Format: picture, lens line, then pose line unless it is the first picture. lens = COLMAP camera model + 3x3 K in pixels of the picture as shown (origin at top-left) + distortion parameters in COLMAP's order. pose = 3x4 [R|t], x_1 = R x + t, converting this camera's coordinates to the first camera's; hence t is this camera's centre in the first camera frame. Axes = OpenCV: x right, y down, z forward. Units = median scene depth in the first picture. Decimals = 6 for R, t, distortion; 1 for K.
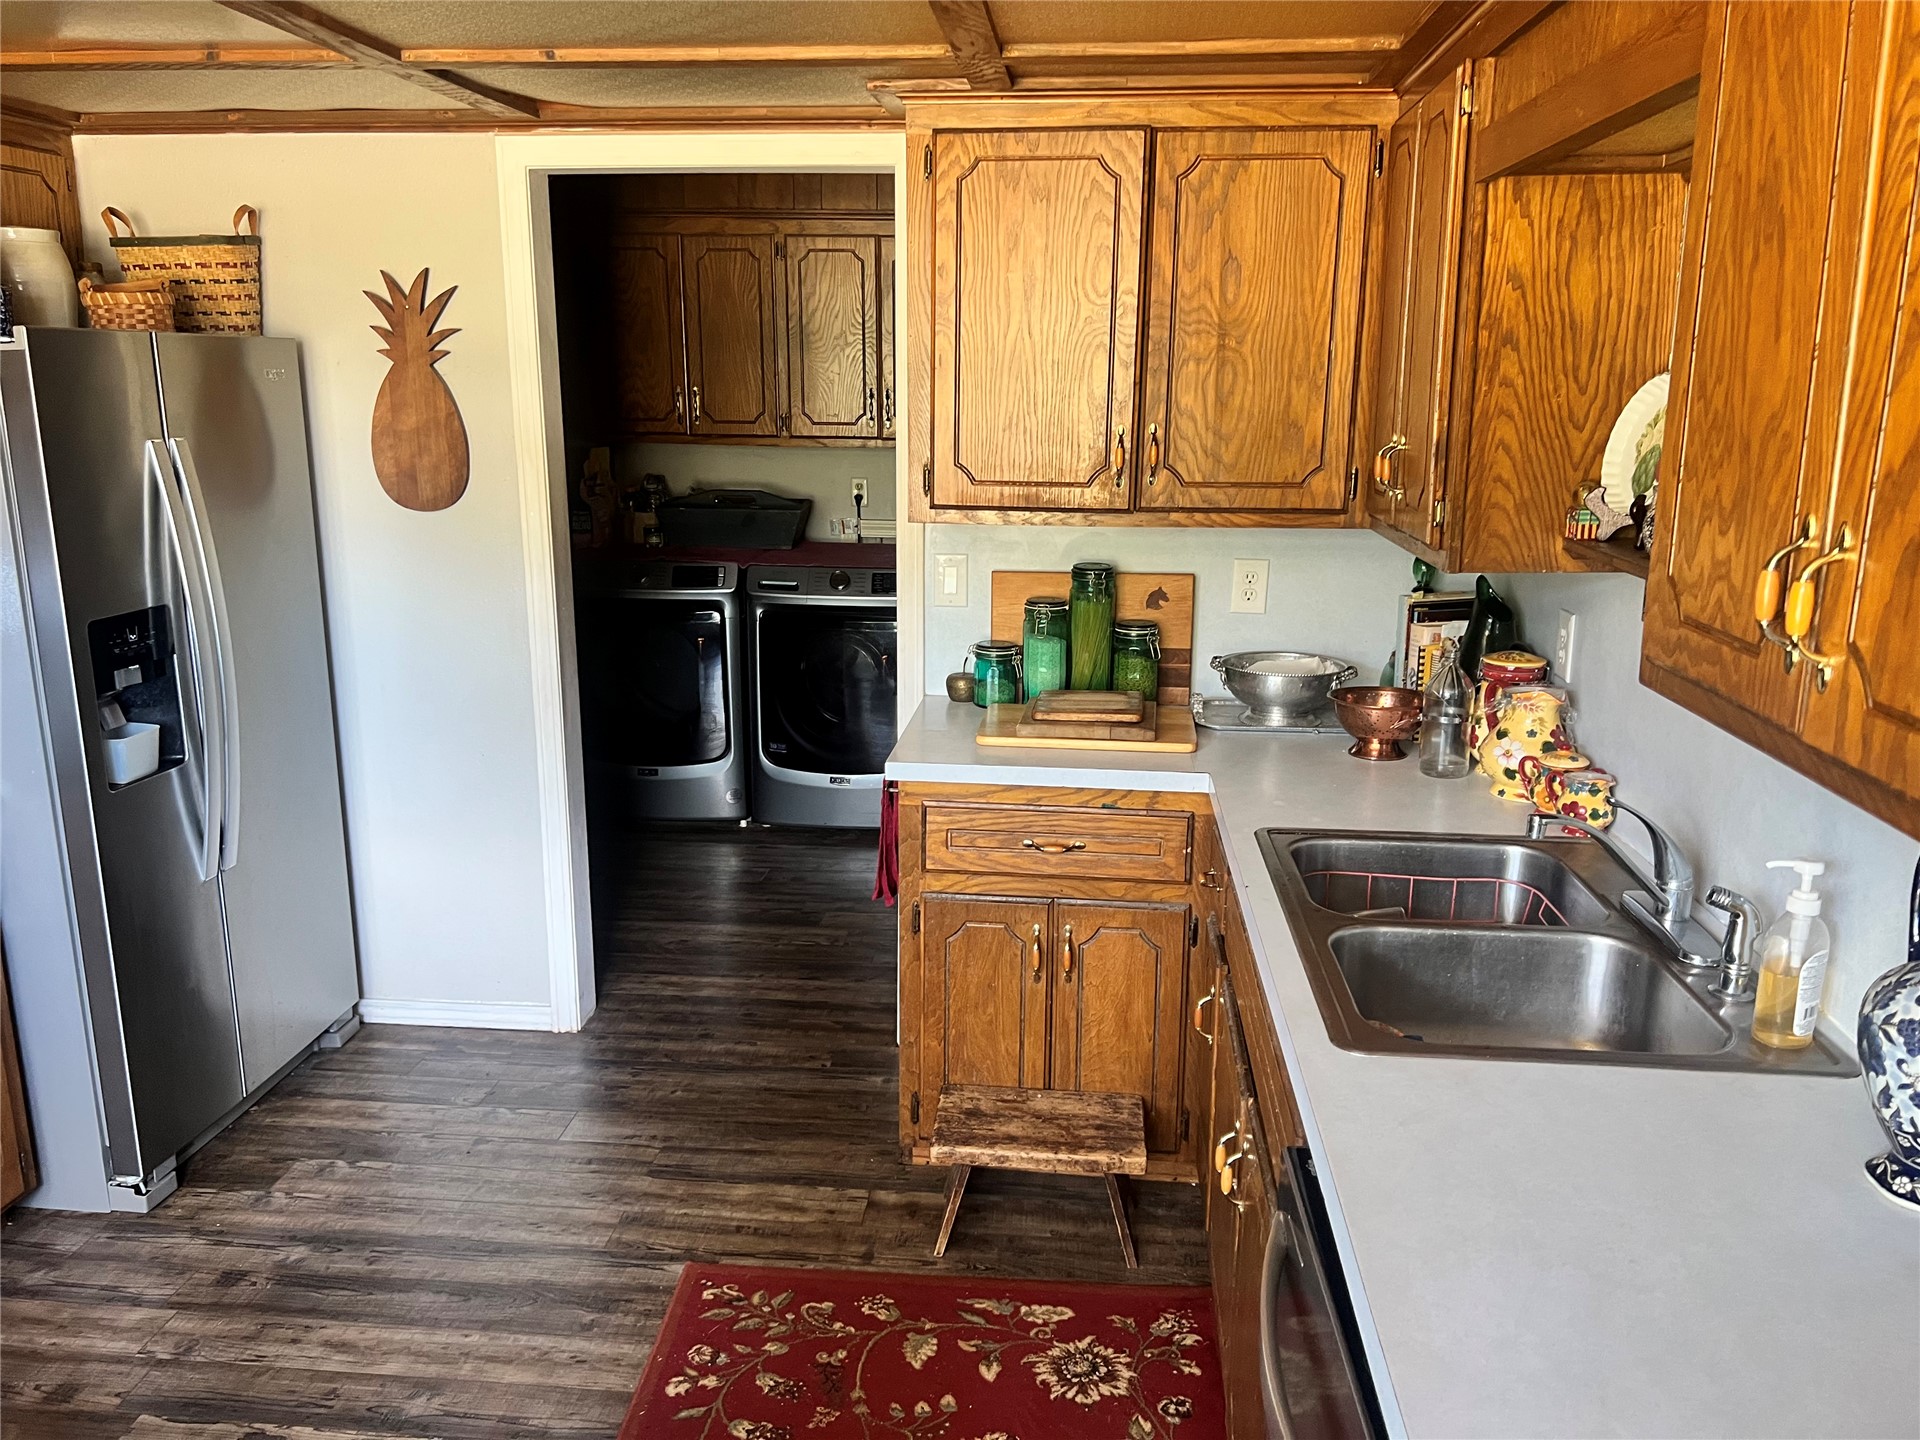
lens RADIAL K [[1439.3, 0, 962.5], [0, 1439.3, 734.2], [0, 0, 1]] dist [0.039643, -0.052280]
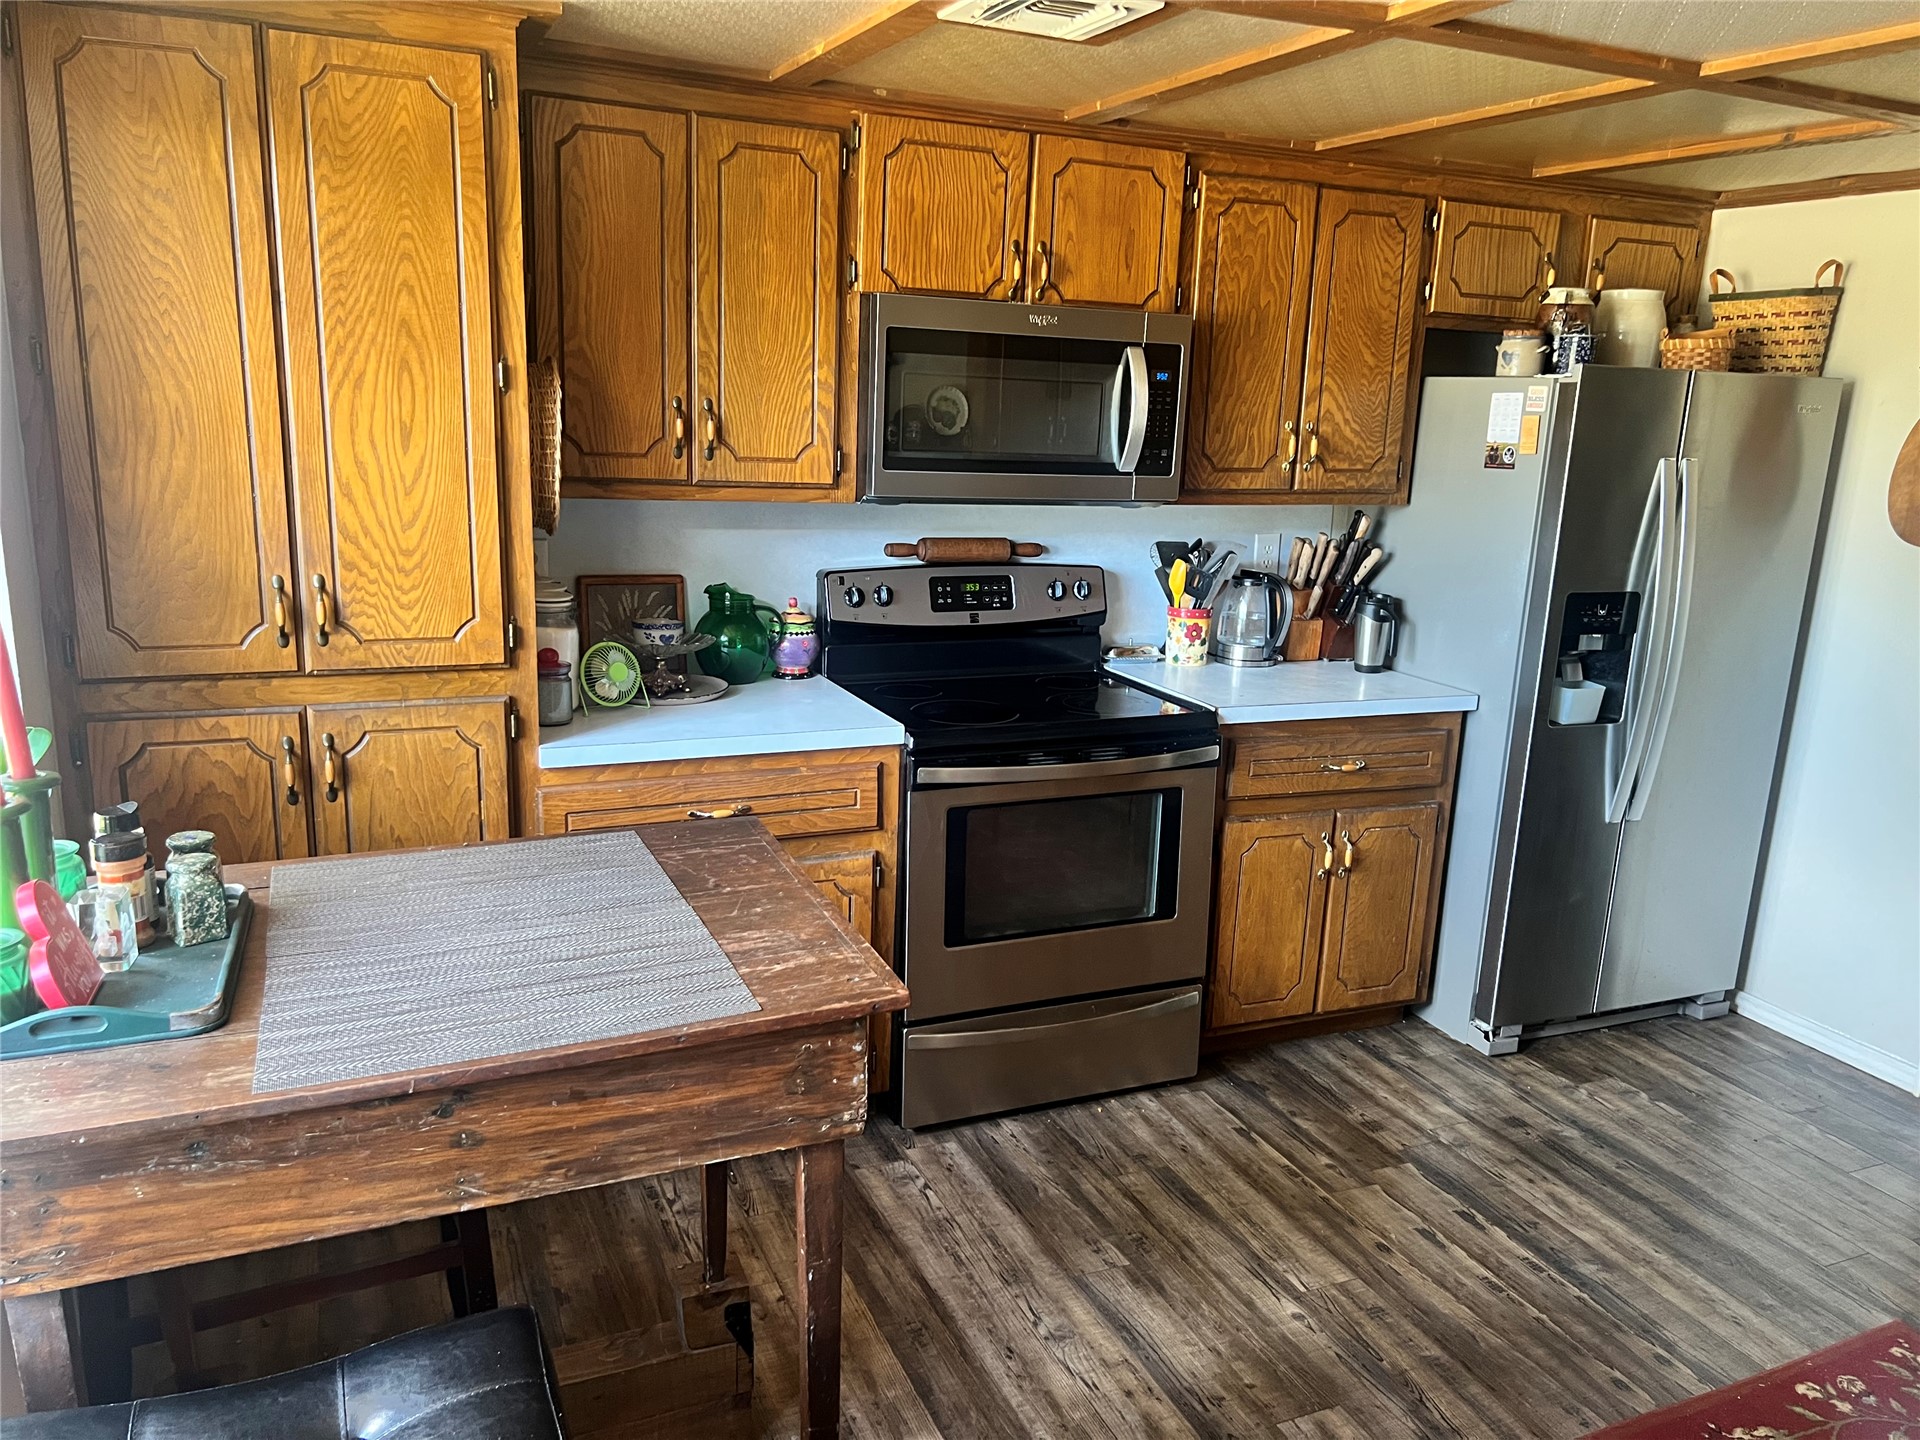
lens RADIAL K [[1439.3, 0, 962.5], [0, 1439.3, 734.2], [0, 0, 1]] dist [0.039643, -0.052280]
pose [[0.472203, 0.214779, -0.854924, 0.246772], [-0.246037, 0.963431, 0.106144, 0.036361], [0.846457, 0.160222, 0.507779, -0.081787]]
